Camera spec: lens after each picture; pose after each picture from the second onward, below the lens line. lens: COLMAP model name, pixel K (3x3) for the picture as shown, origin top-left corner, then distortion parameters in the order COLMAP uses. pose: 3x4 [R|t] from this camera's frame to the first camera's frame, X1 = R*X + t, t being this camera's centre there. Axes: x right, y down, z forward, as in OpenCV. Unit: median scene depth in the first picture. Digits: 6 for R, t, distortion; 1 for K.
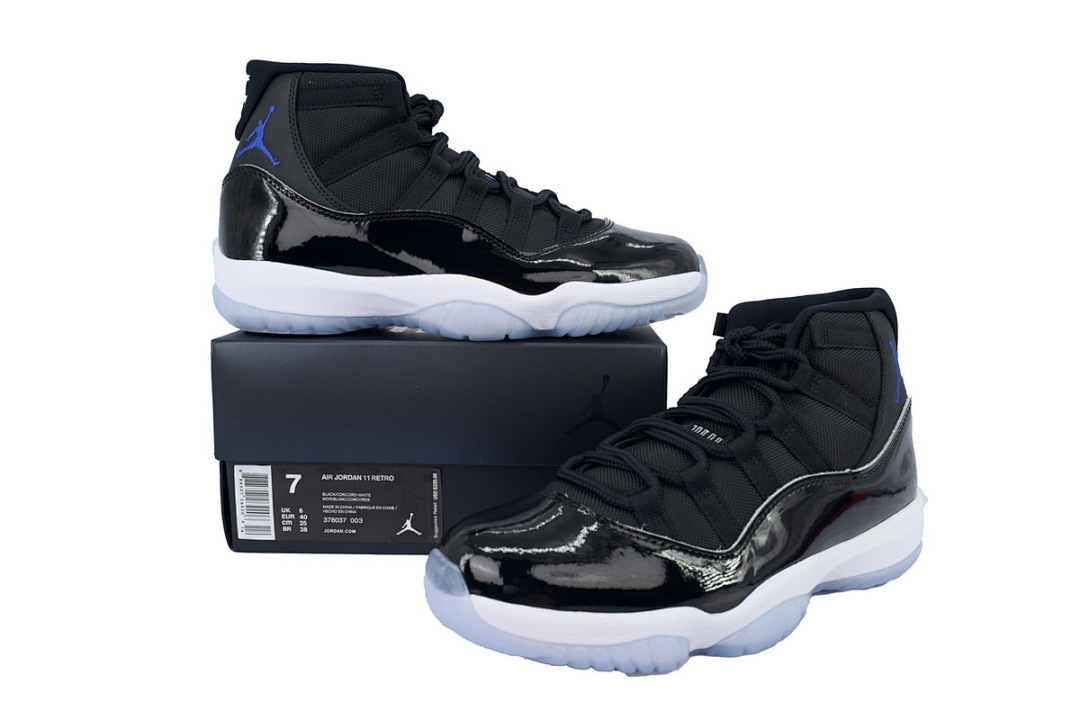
lens RADIAL K [[875.7, 0, 542.1], [0, 875.7, 358.5], [0, 0, 1]] dist [-0.005084, -0.003324]
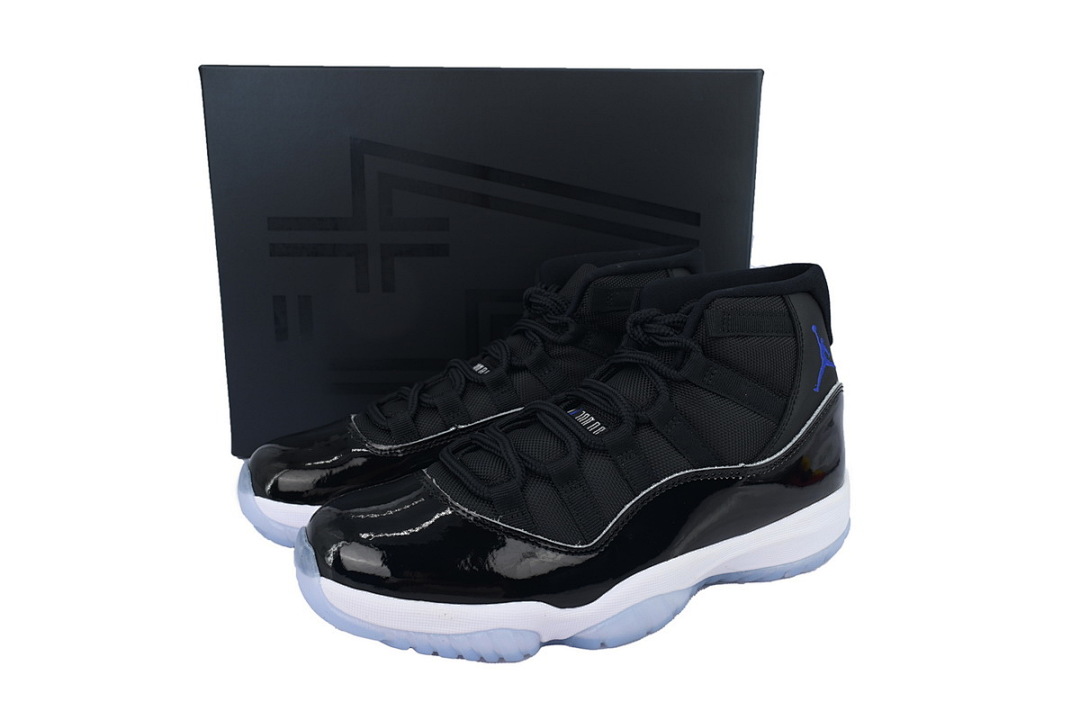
lens RADIAL K [[875.7, 0, 540.2], [0, 875.7, 360.6], [0, 0, 1]] dist [-0.005084, -0.003324]
pose [[0.989771, 0.034584, -0.138411, 0.264048], [-0.019425, 0.993807, 0.109411, -0.087550], [0.141337, -0.105603, 0.984313, 0.037536]]
